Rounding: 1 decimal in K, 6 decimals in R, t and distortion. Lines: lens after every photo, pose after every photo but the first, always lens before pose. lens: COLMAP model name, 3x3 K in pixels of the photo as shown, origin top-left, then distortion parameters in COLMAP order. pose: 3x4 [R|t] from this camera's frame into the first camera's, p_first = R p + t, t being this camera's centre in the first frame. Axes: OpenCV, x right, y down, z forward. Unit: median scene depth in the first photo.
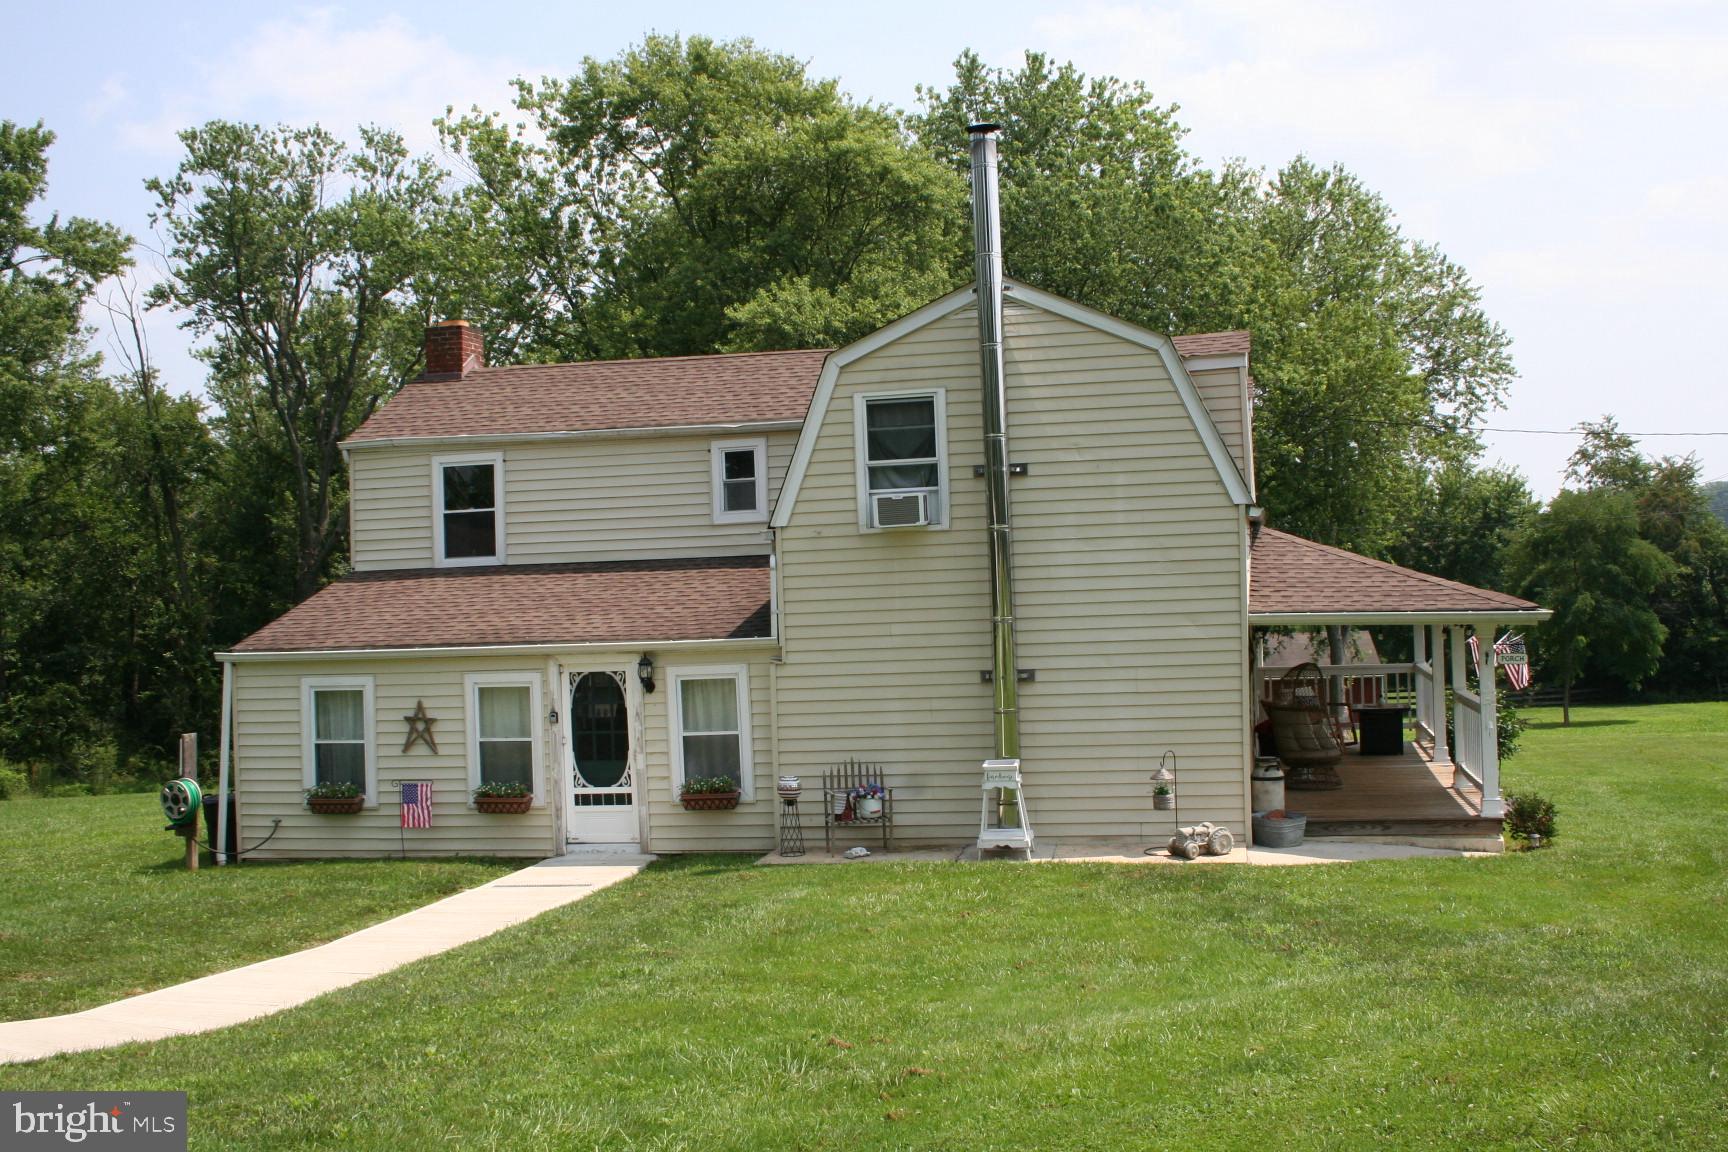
lens RADIAL K [[1796.6, 0, 862.3], [0, 1796.6, 572.9], [0, 0, 1]] dist [-0.114829, 0.000000]
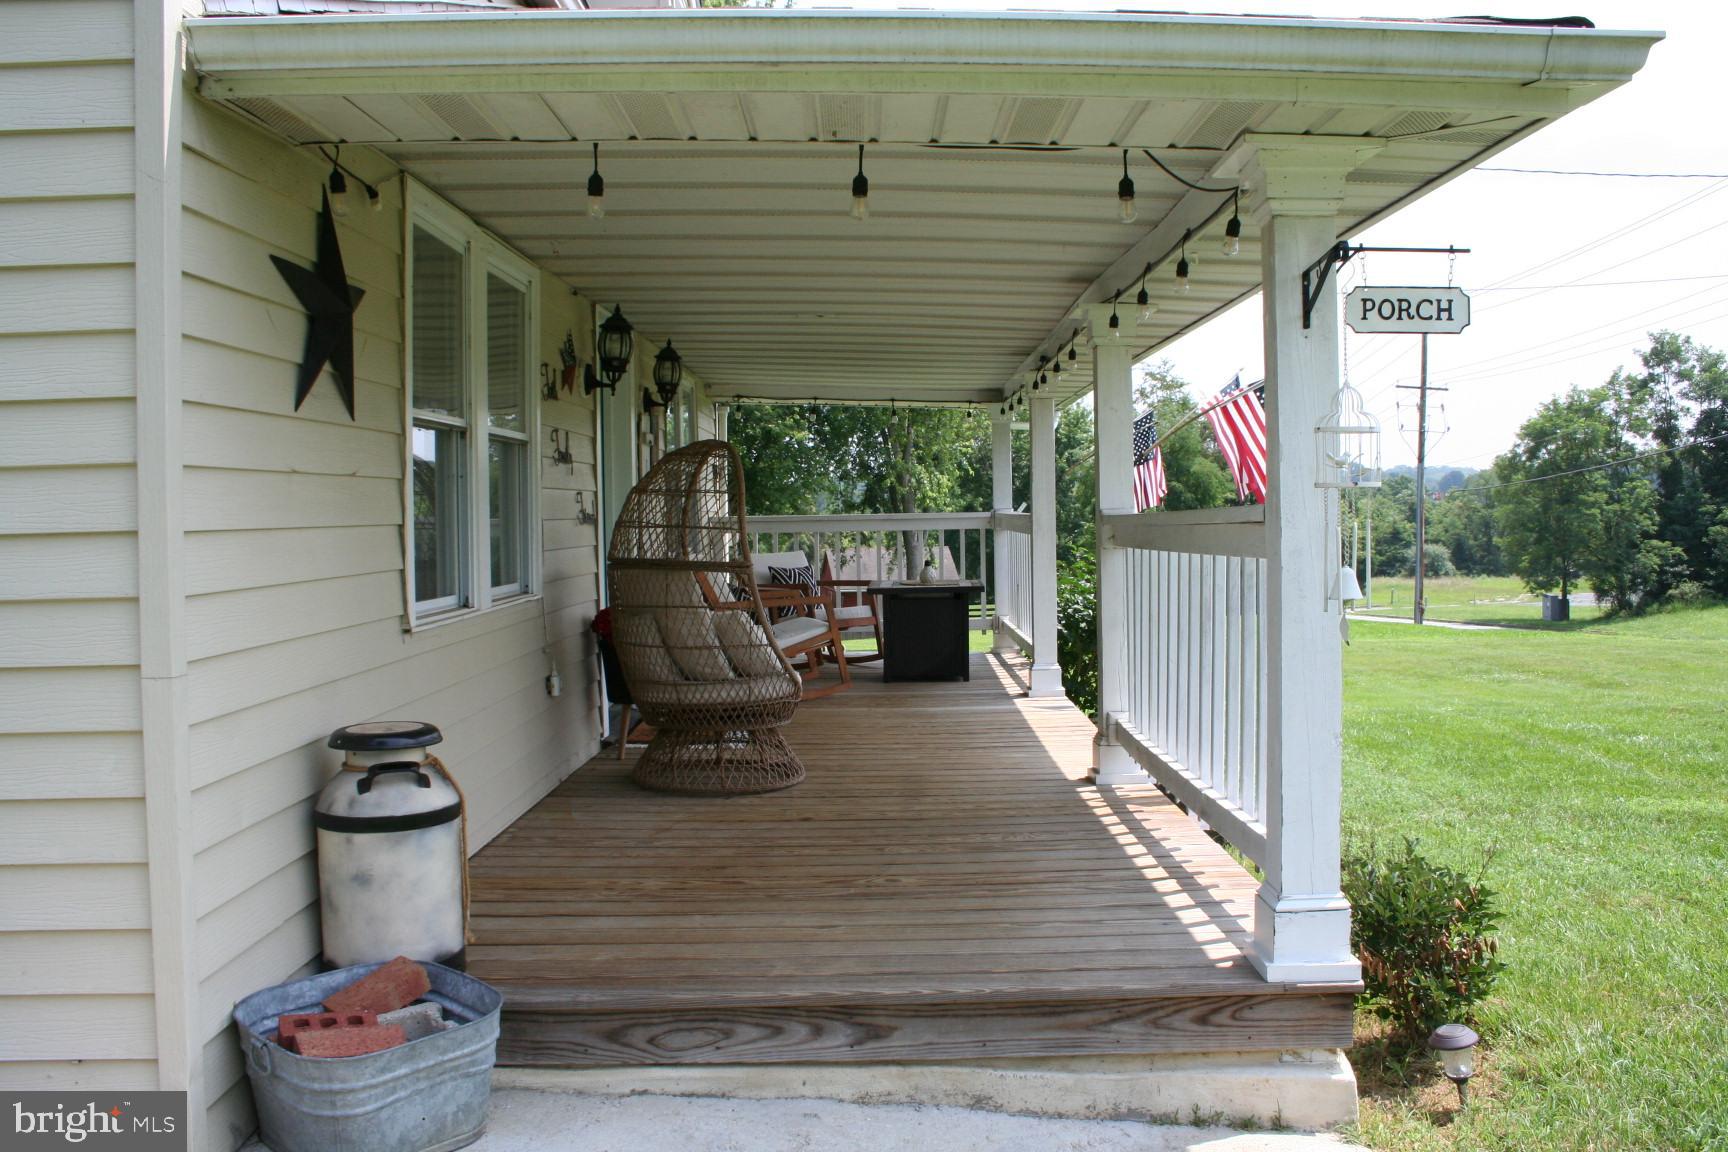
lens RADIAL K [[1446.4, 0, 865.8], [0, 1446.4, 569.2], [0, 0, 1]] dist [-0.105847, 0.012379]
pose [[0.976751, 0.007958, 0.214231, 0.216605], [-0.016352, 0.999165, 0.037440, 0.064830], [-0.213754, -0.040073, 0.976065, 0.699405]]
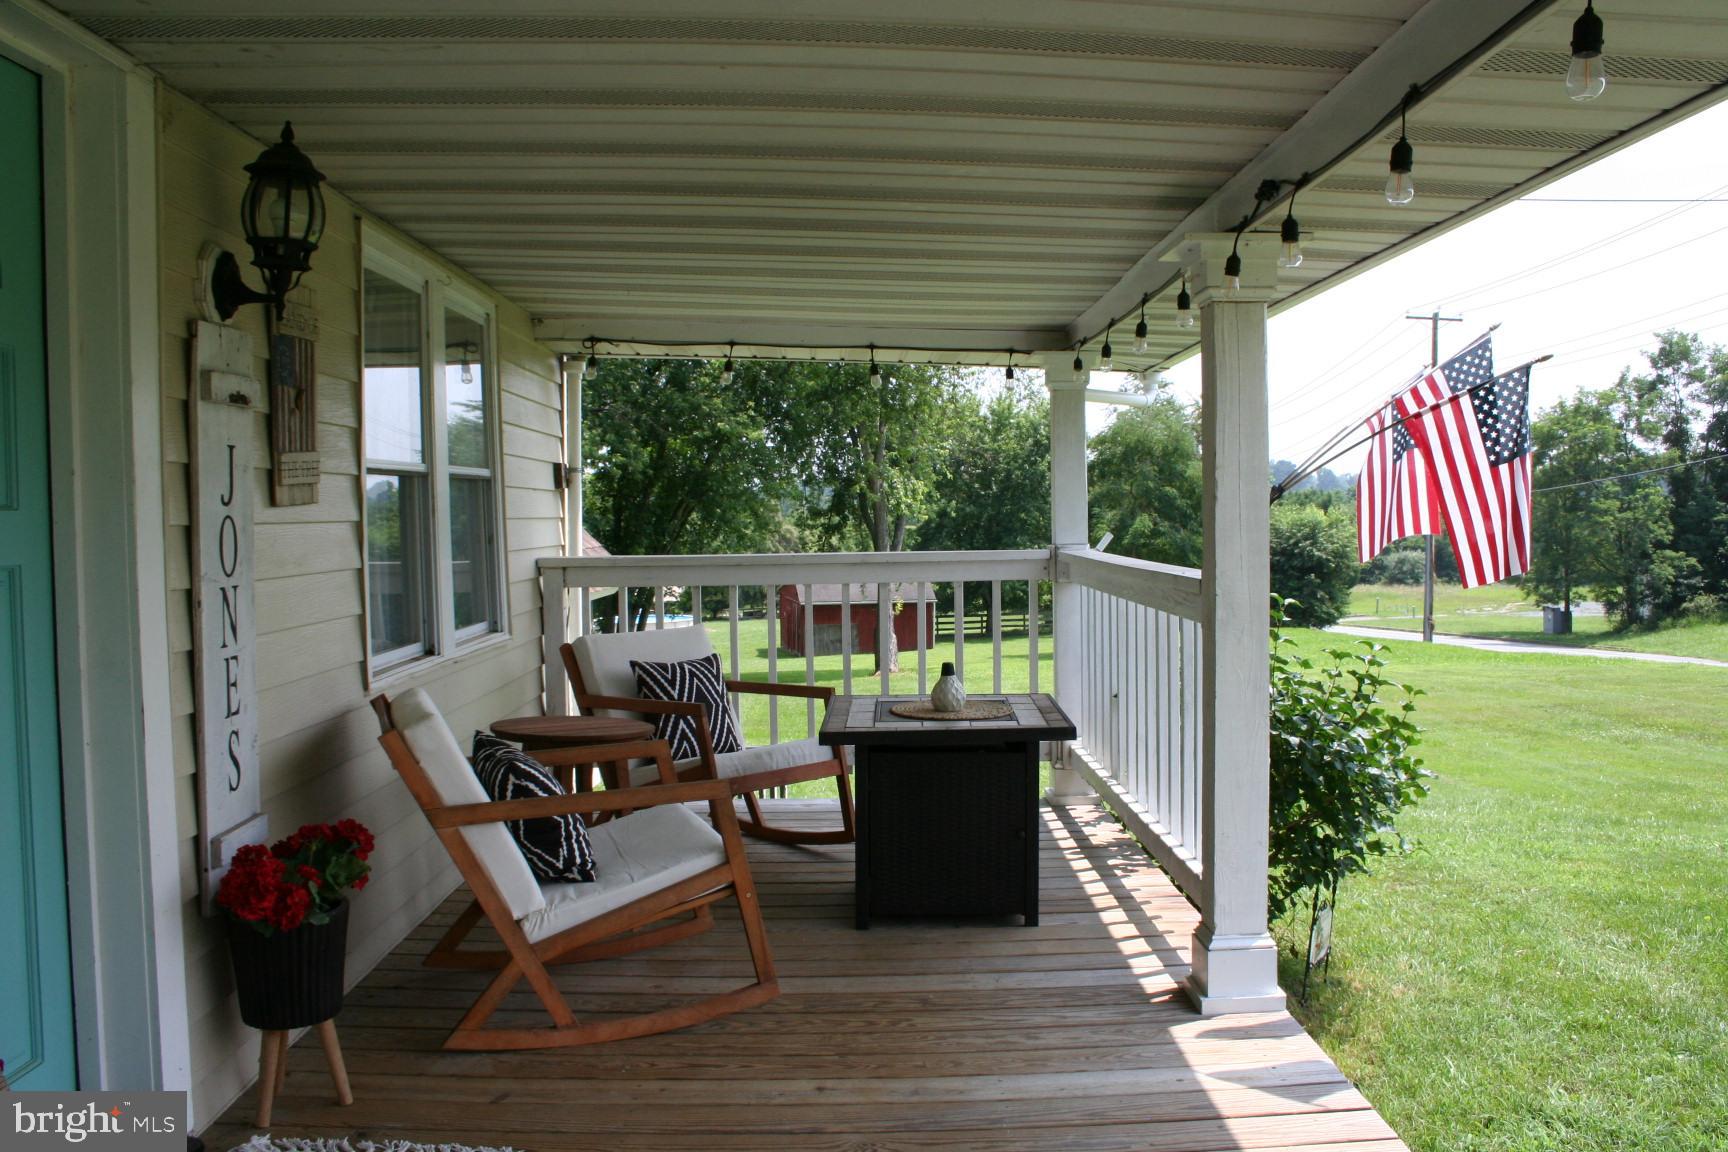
lens RADIAL K [[1446.4, 0, 876.2], [0, 1446.4, 574.8], [0, 0, 1]] dist [-0.105847, 0.012379]
pose [[0.970110, 0.008679, 0.242512, 0.271426], [-0.018447, 0.999106, 0.038037, 0.057374], [-0.241965, -0.041374, 0.969402, 0.939587]]
